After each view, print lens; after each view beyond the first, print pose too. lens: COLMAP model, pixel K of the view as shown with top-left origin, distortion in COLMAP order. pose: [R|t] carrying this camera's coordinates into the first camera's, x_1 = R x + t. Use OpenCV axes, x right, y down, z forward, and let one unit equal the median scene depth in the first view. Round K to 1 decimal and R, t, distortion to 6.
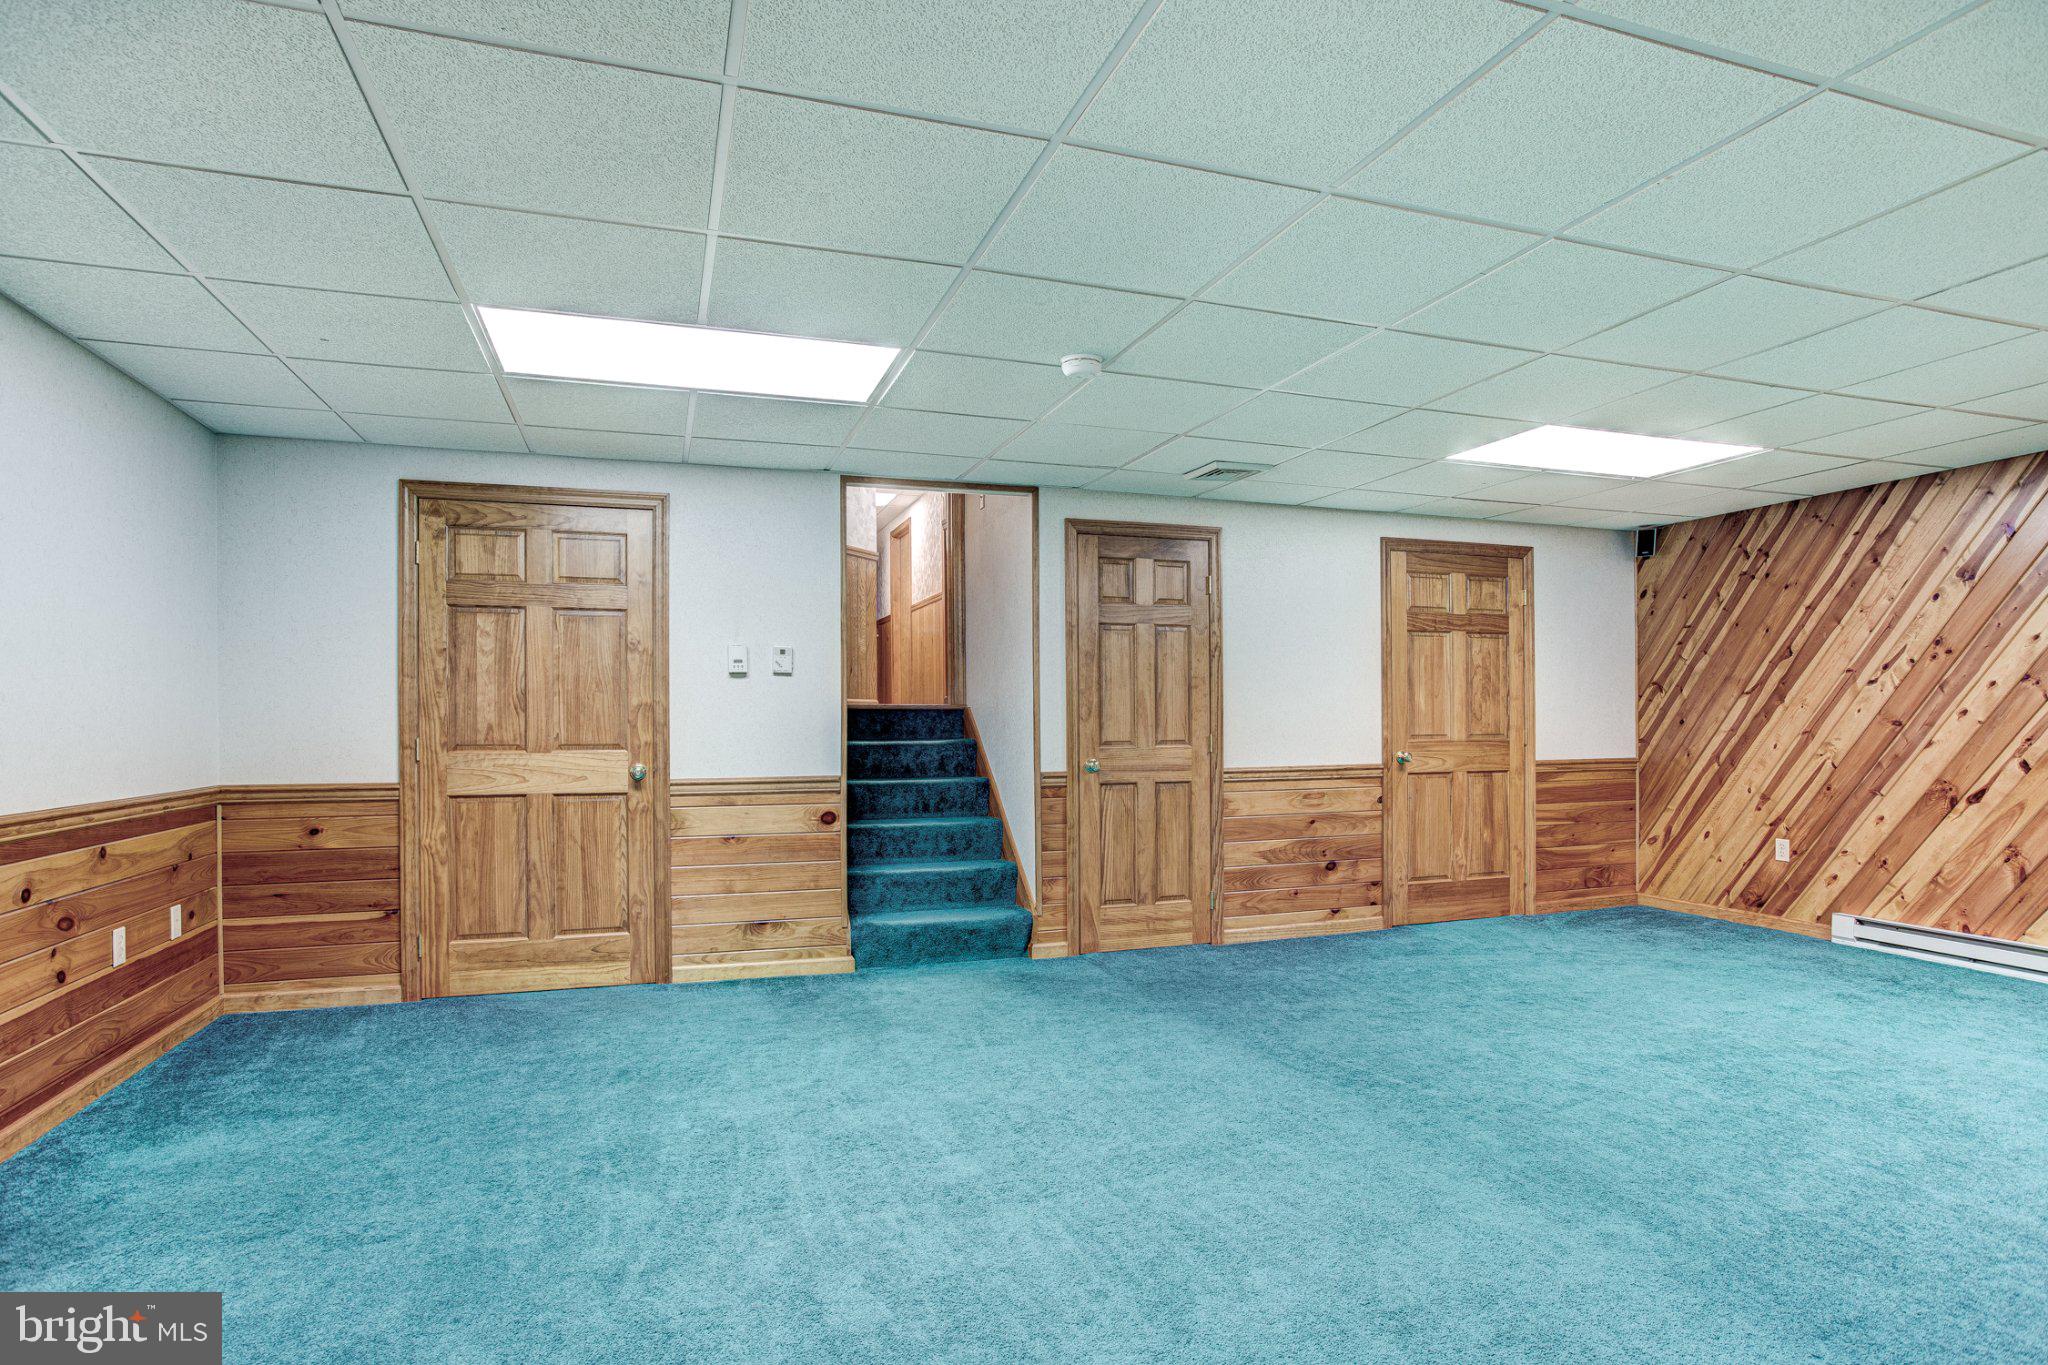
lens RADIAL K [[1058.7, 0, 1017.8], [0, 1058.7, 610.1], [0, 0, 1]] dist [-0.045444, 0.021810]
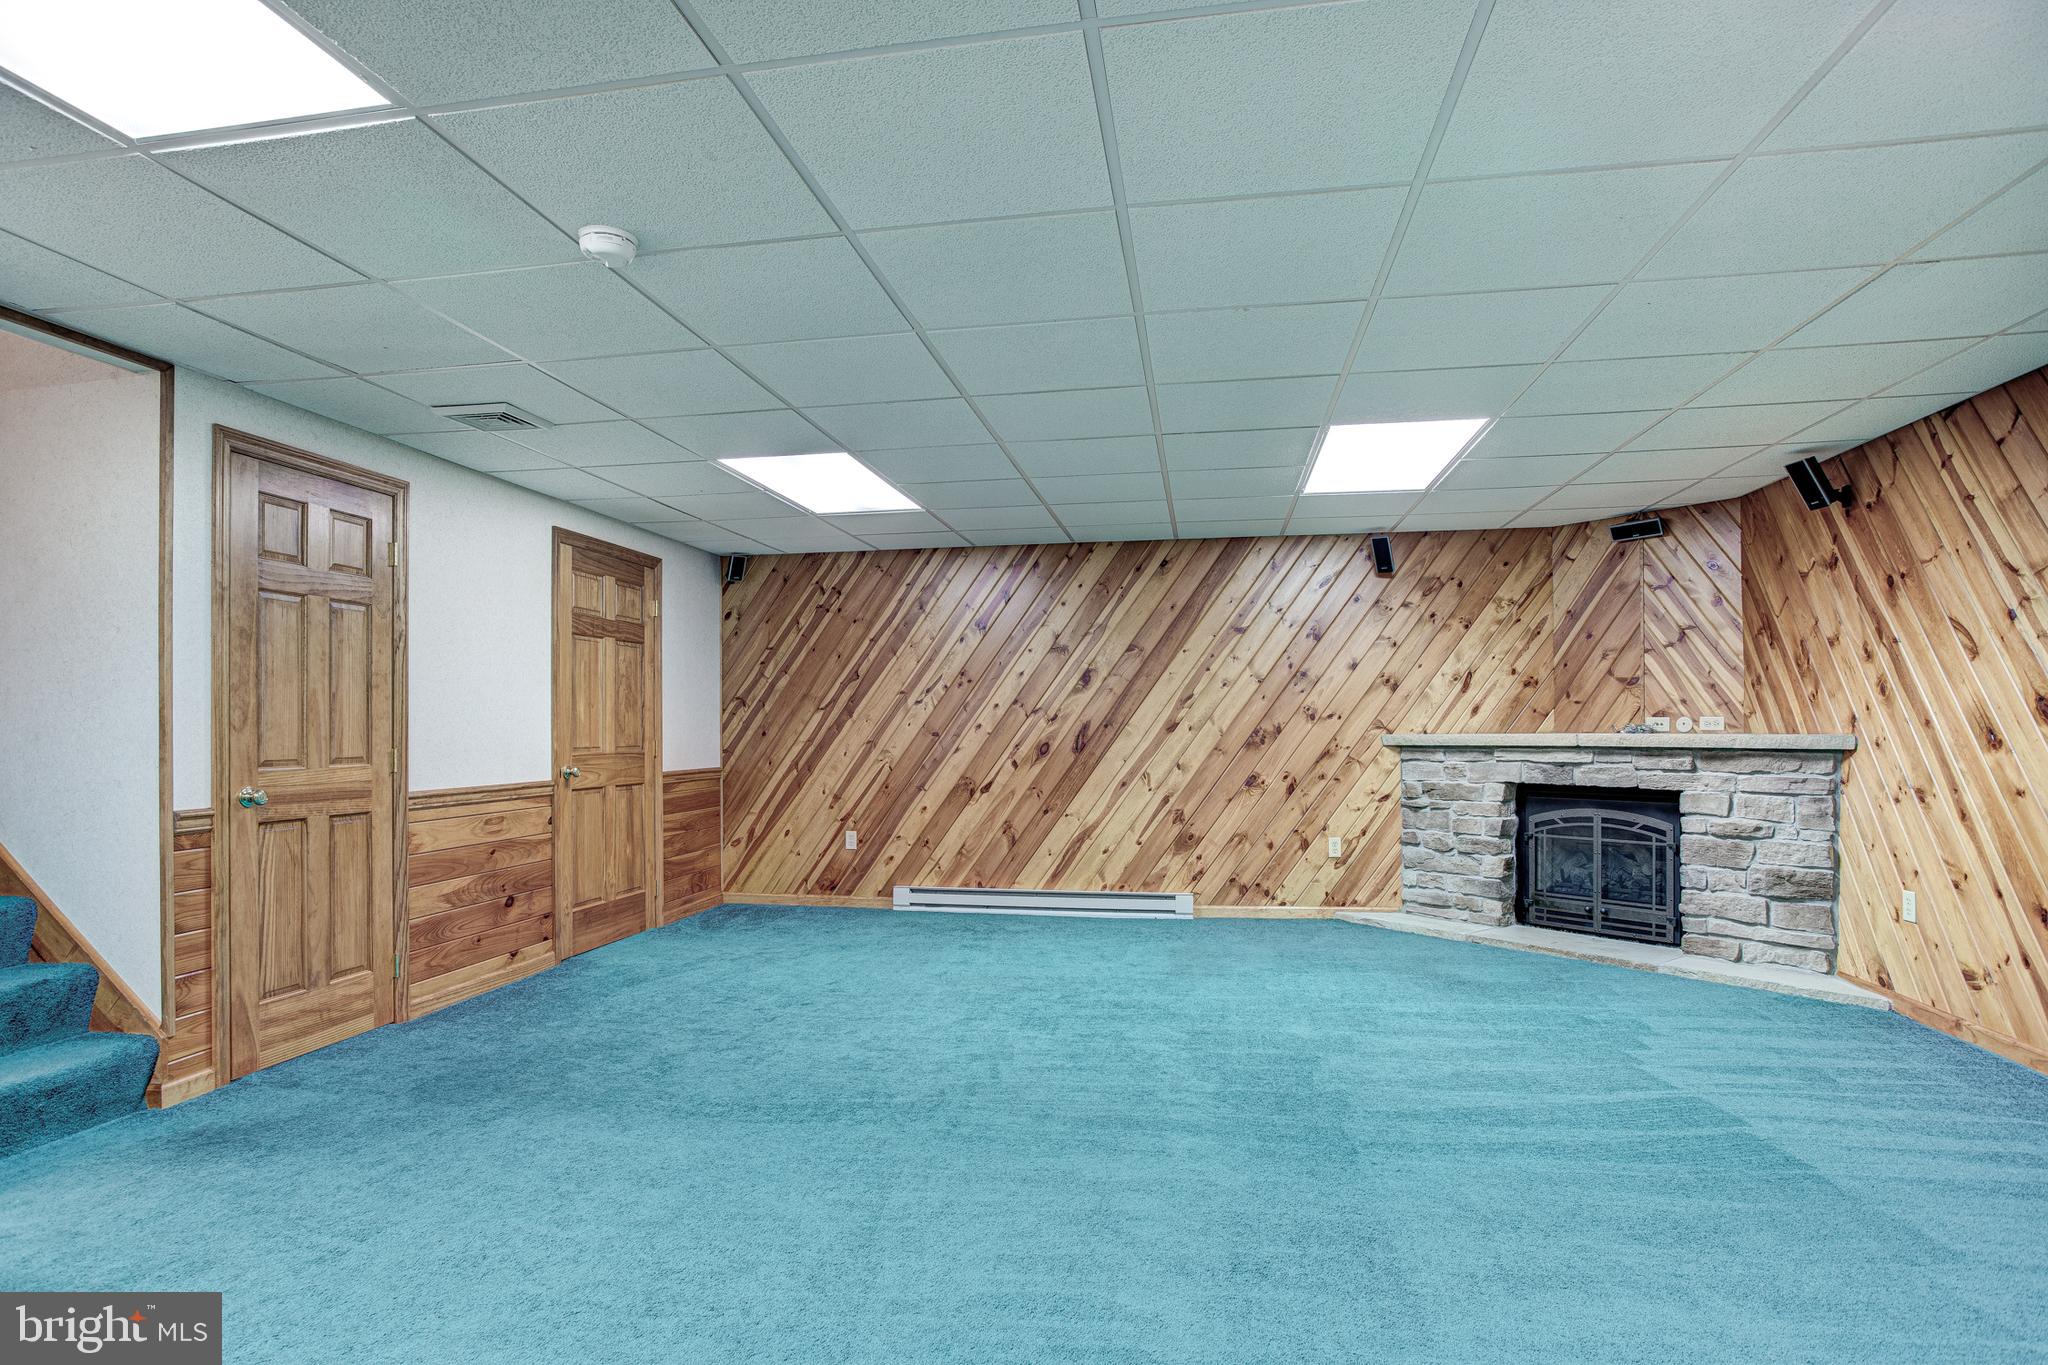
lens RADIAL K [[1080.8, 0, 999.5], [0, 1080.8, 639.8], [0, 0, 1]] dist [-0.046725, 0.024271]
pose [[0.500037, 0.071342, 0.863061, -0.270713], [-0.086589, 0.995726, -0.032141, 0.026032], [-0.861665, -0.058660, 0.504077, 0.239428]]
